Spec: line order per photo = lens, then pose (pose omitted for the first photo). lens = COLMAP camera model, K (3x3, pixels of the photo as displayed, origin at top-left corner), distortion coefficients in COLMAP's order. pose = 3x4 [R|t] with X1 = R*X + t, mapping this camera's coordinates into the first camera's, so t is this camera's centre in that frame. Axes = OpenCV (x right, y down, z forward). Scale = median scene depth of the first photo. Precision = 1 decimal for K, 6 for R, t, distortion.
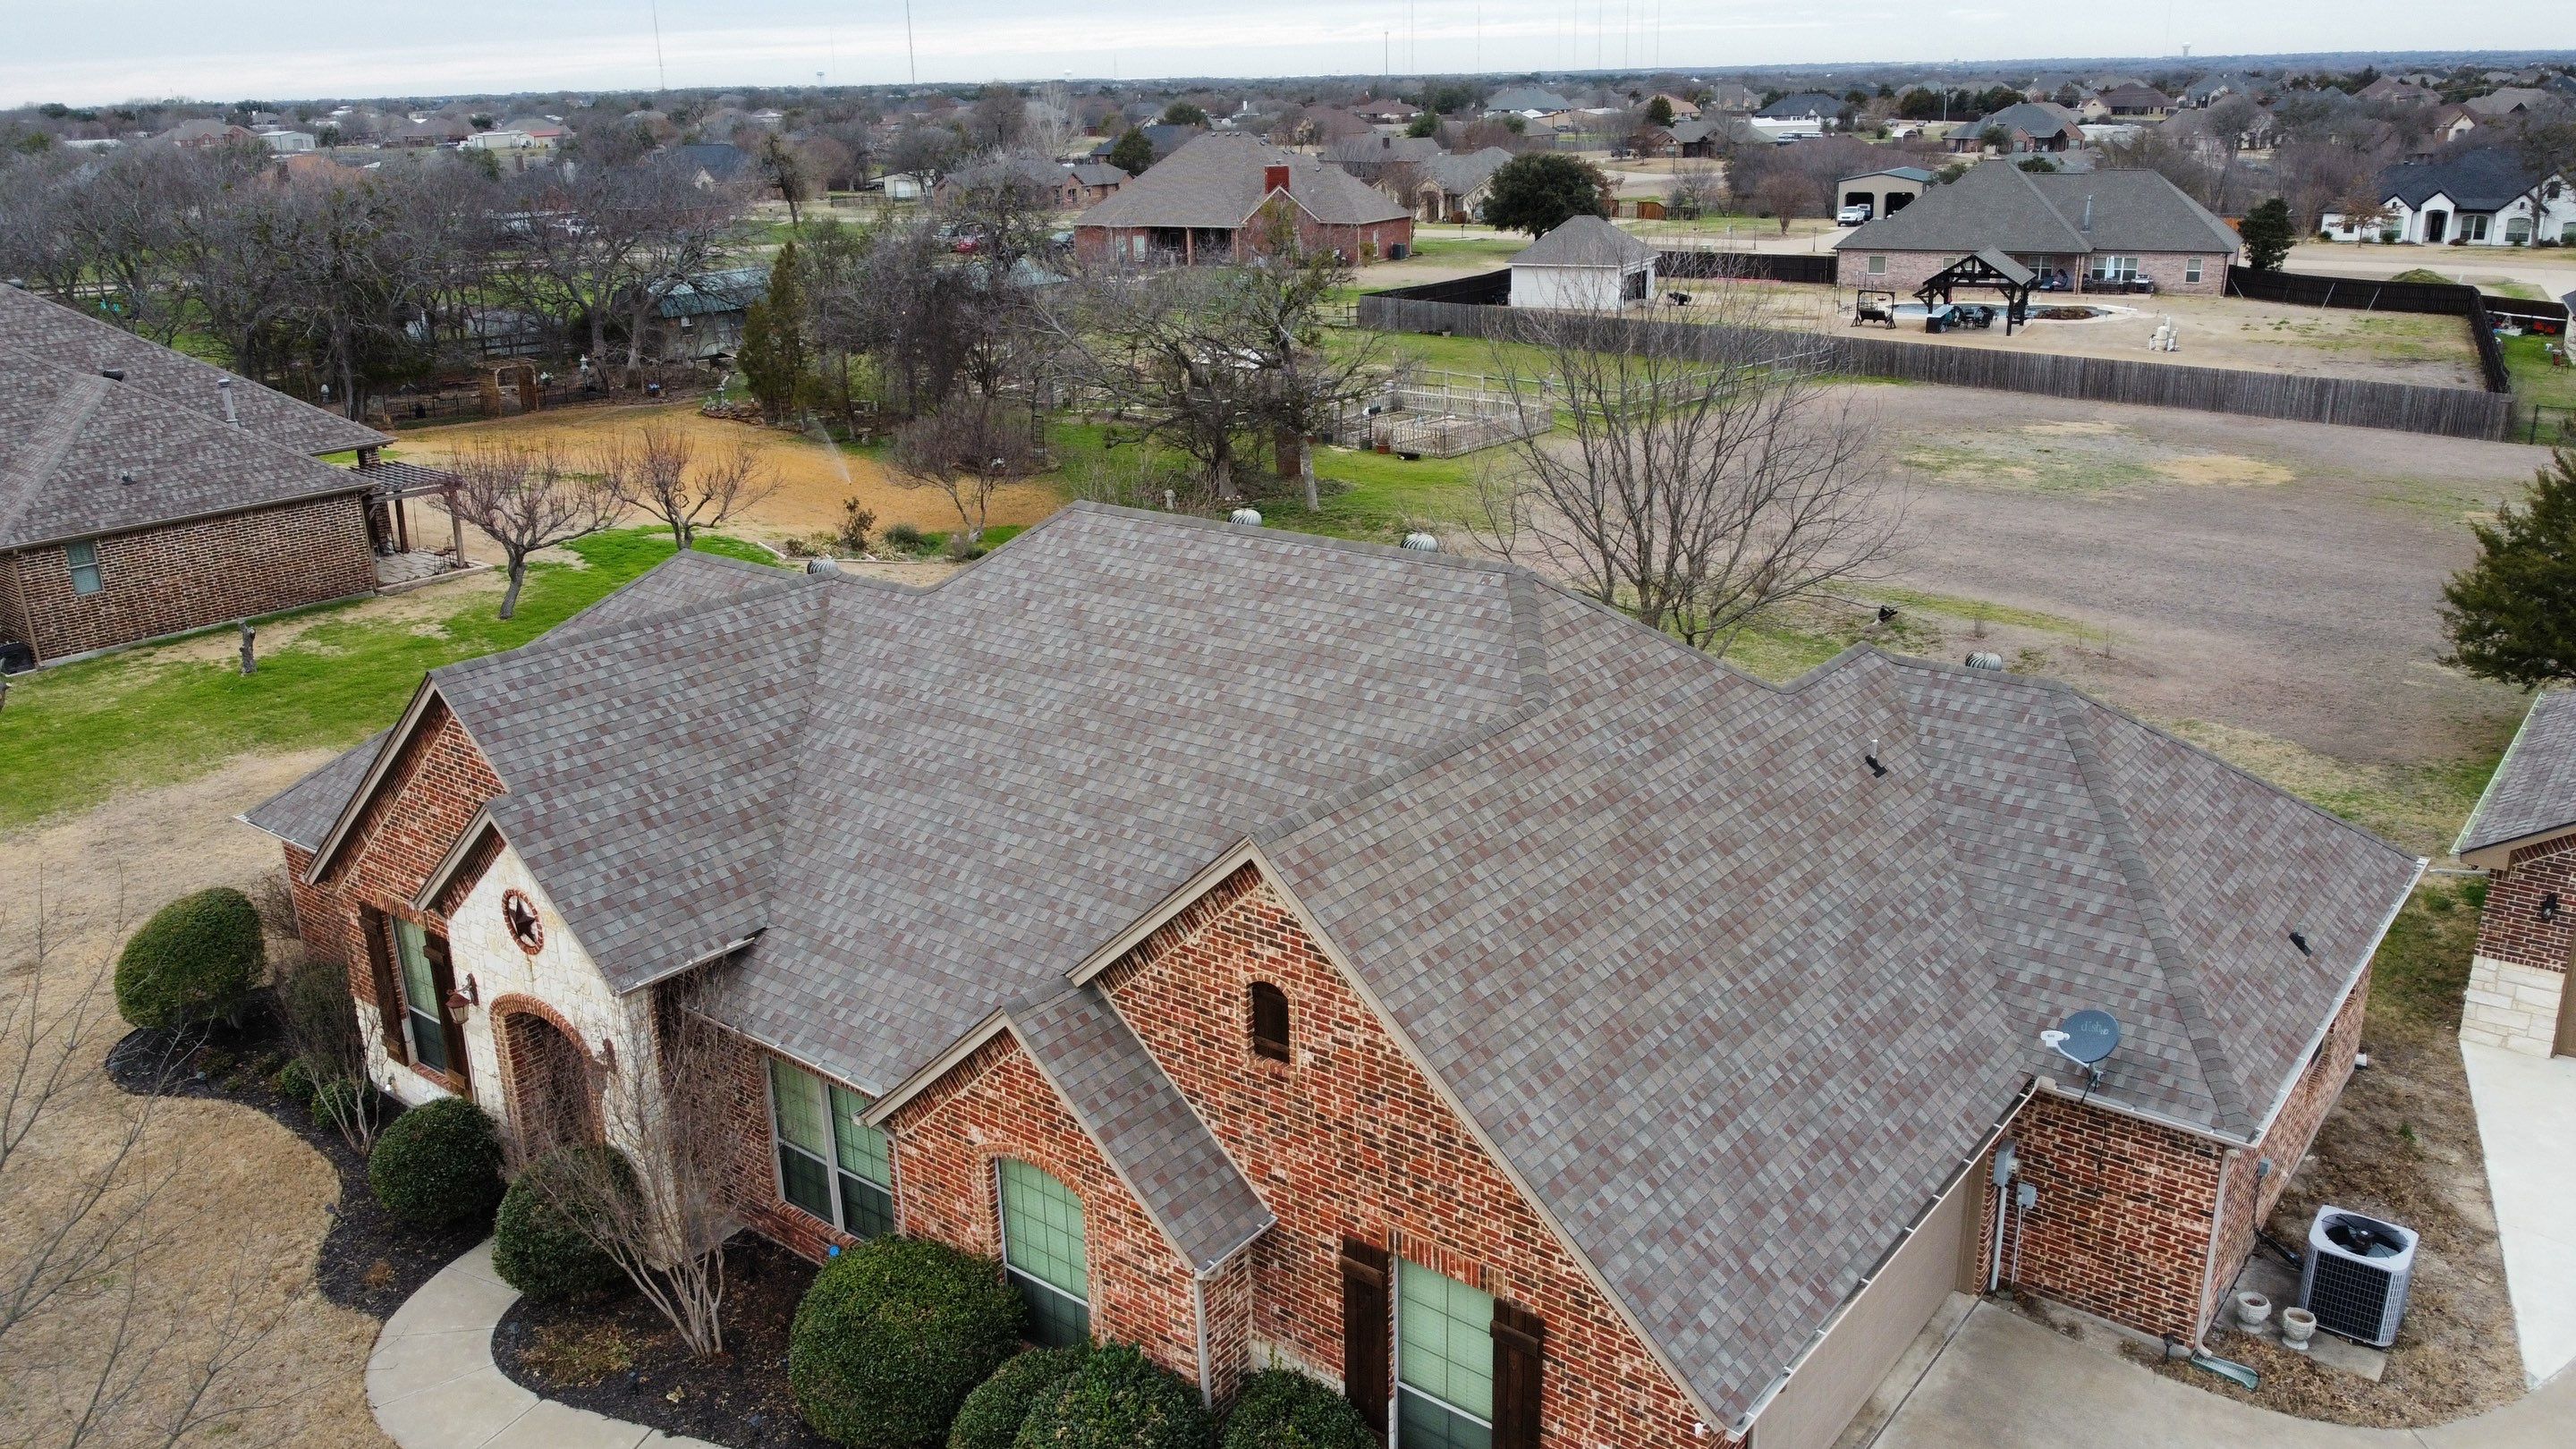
lens RADIAL K [[1924.2, 0, 1292.8], [0, 1924.2, 732.4], [0, 0, 1]] dist [0.013880, -0.008176]
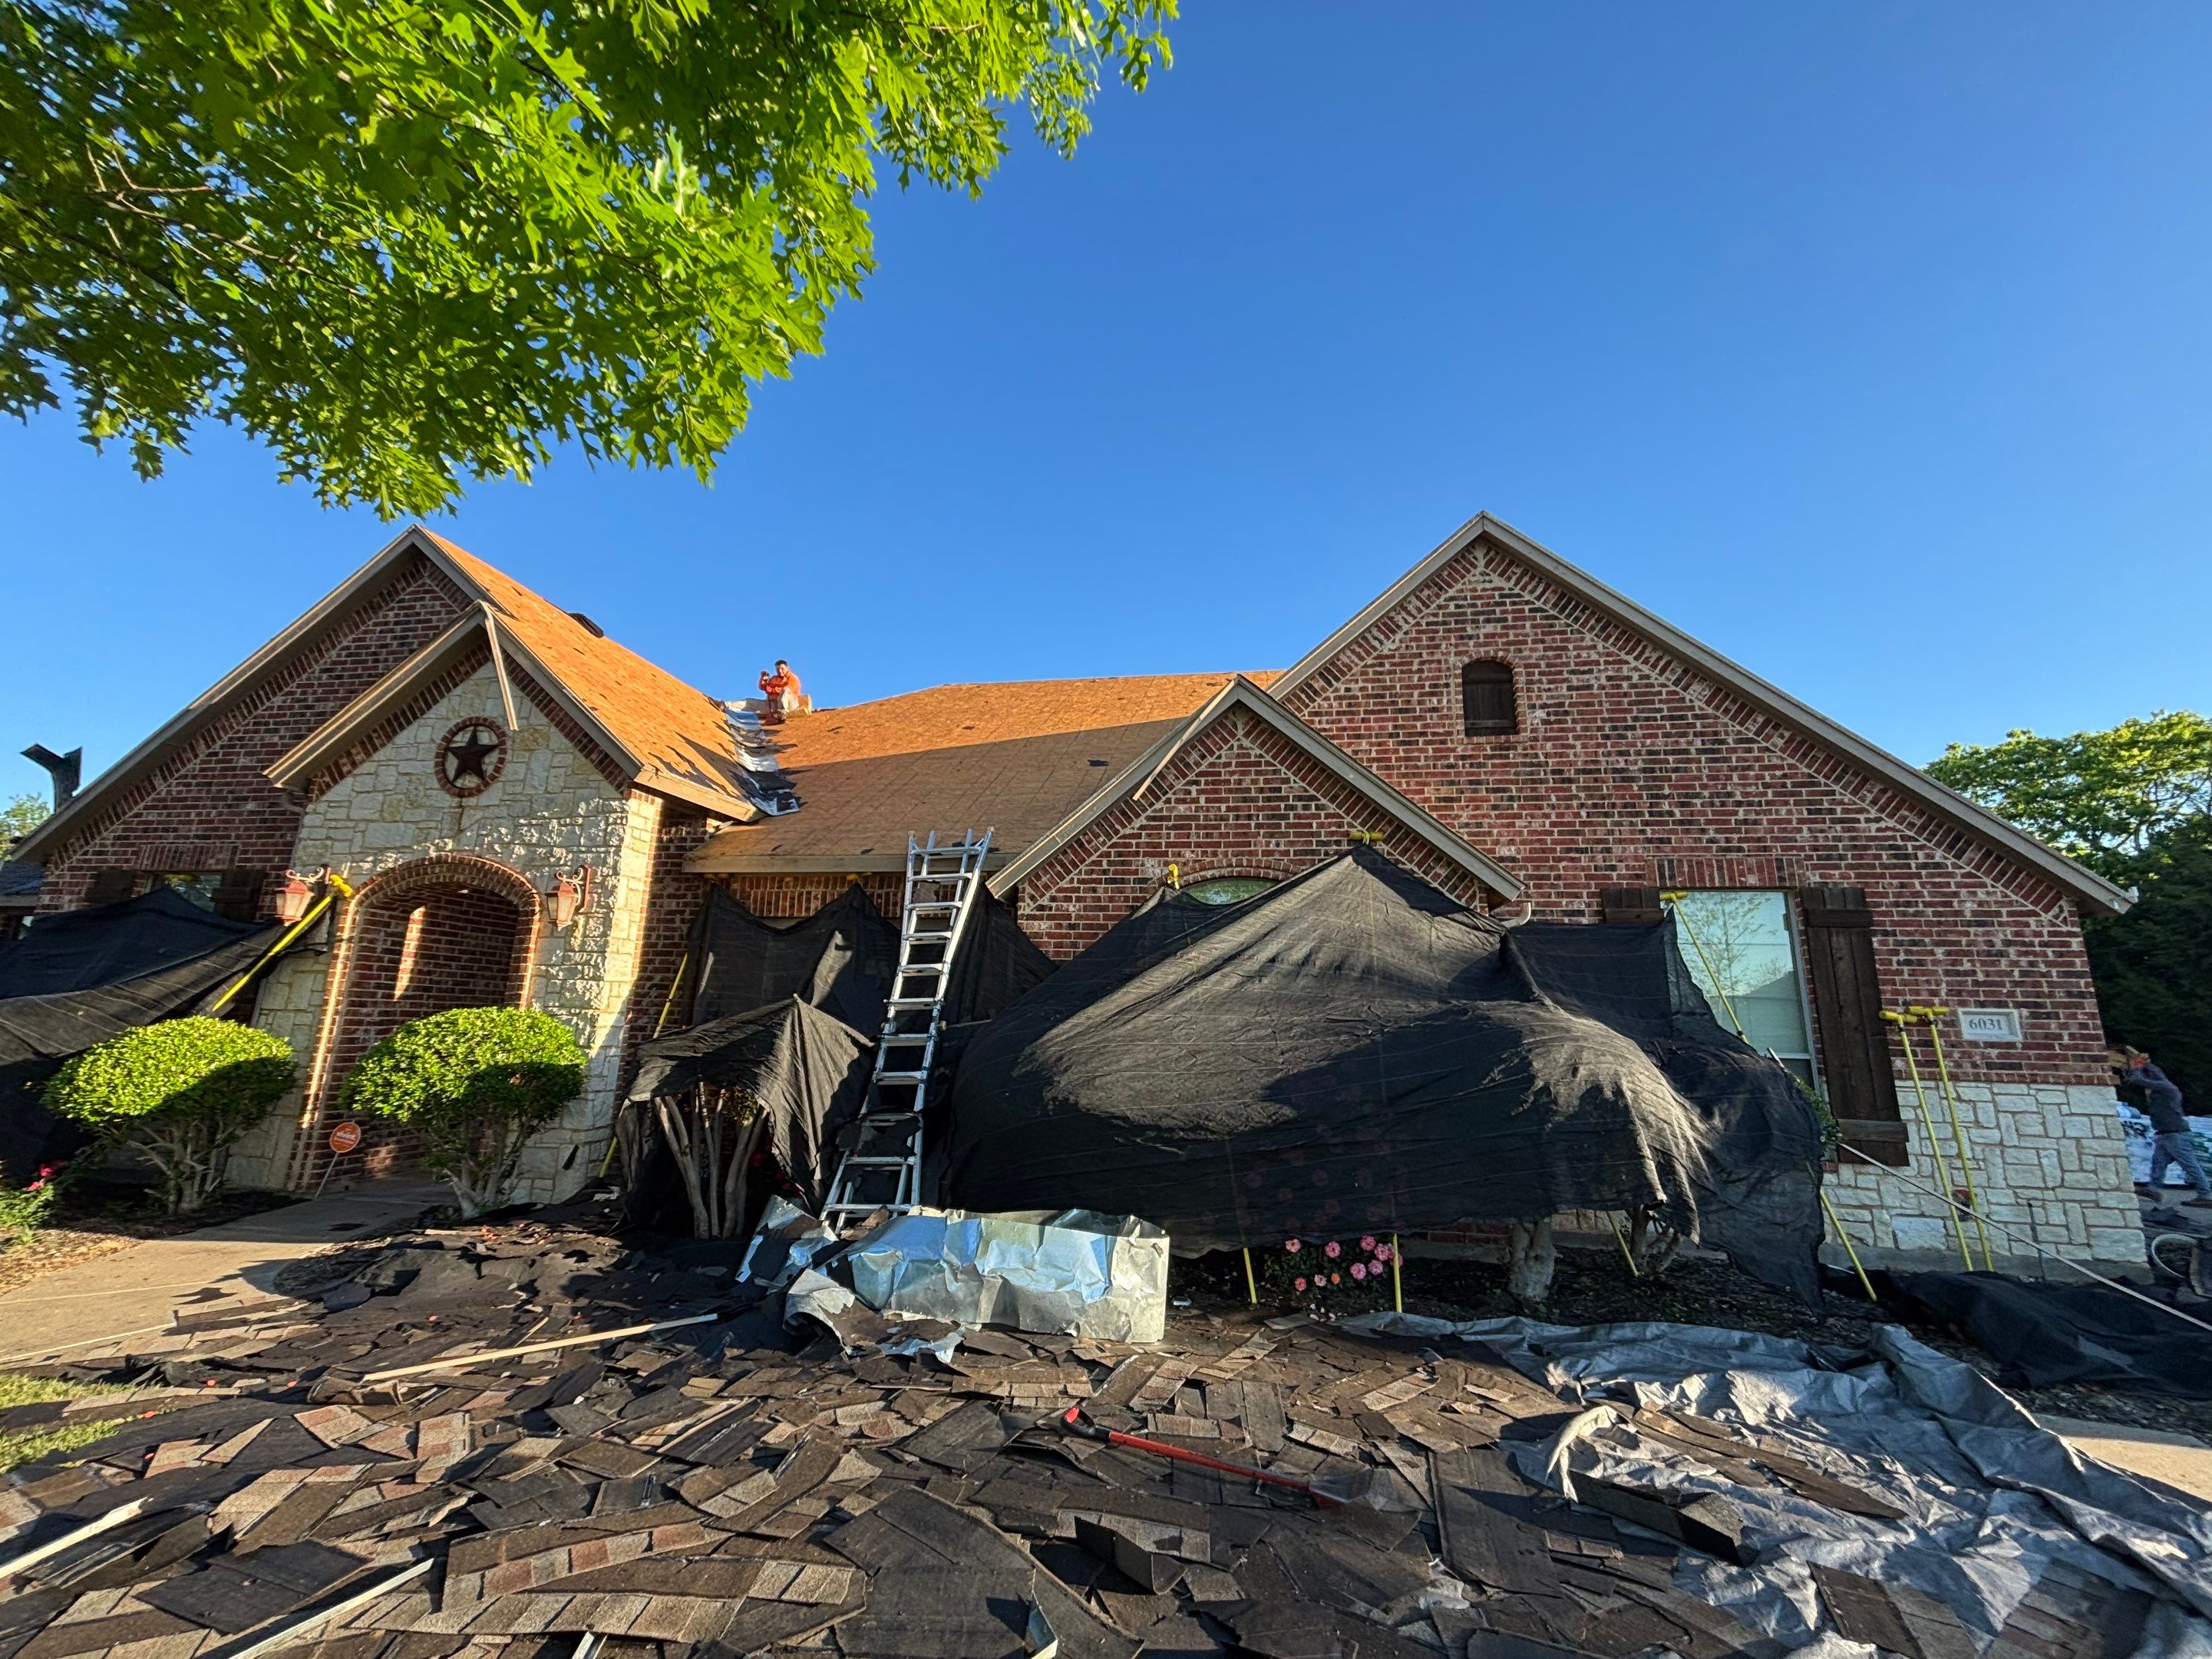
lens RADIAL K [[897.8, 0, 1105.6], [0, 897.8, 837.1], [0, 0, 1]] dist [0.003923, -0.001501]
pose [[0.883808, 0.143692, 0.445238, -0.407186], [0.102372, 0.869209, -0.483731, 0.433569], [-0.456513, 0.473105, 0.753503, 0.747462]]
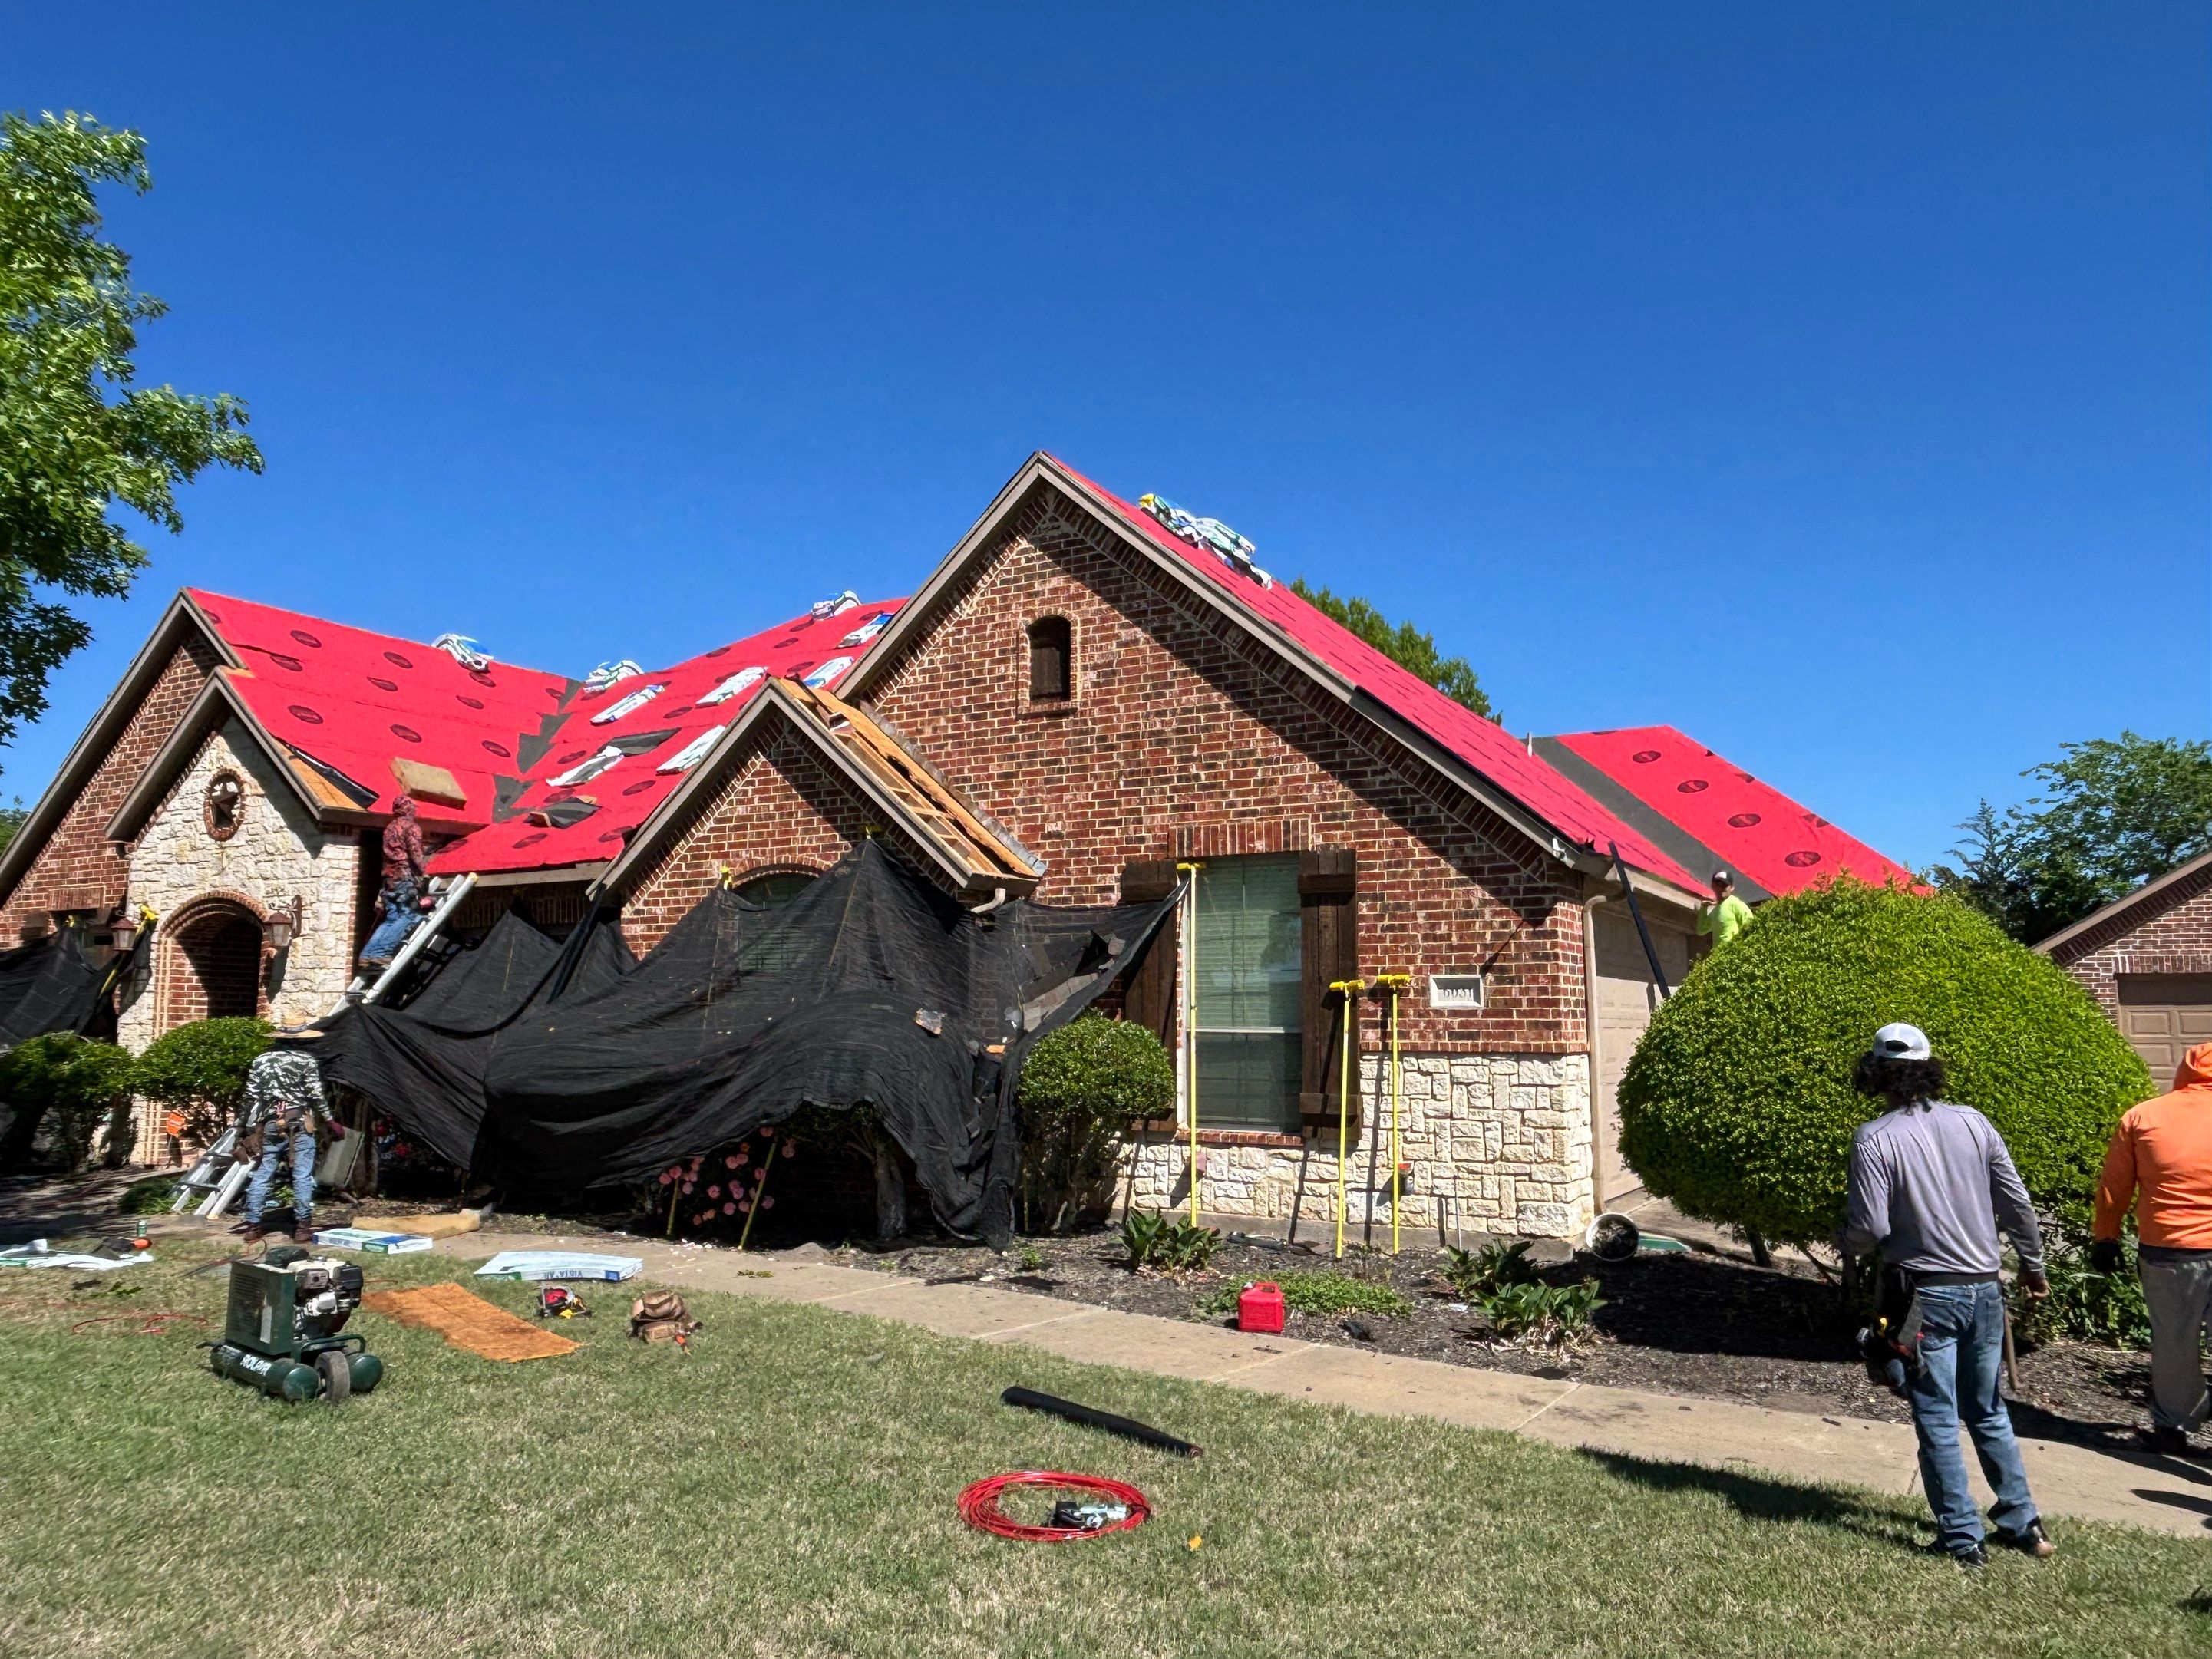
lens RADIAL K [[1604.6, 0, 1072.4], [0, 1604.6, 849.3], [0, 0, 1]] dist [0.032906, -0.005823]
pose [[0.992178, 0.042998, 0.117195, -0.092103], [0.010993, 0.905066, -0.425129, 0.586125], [-0.124349, 0.423092, 0.897513, 0.289239]]
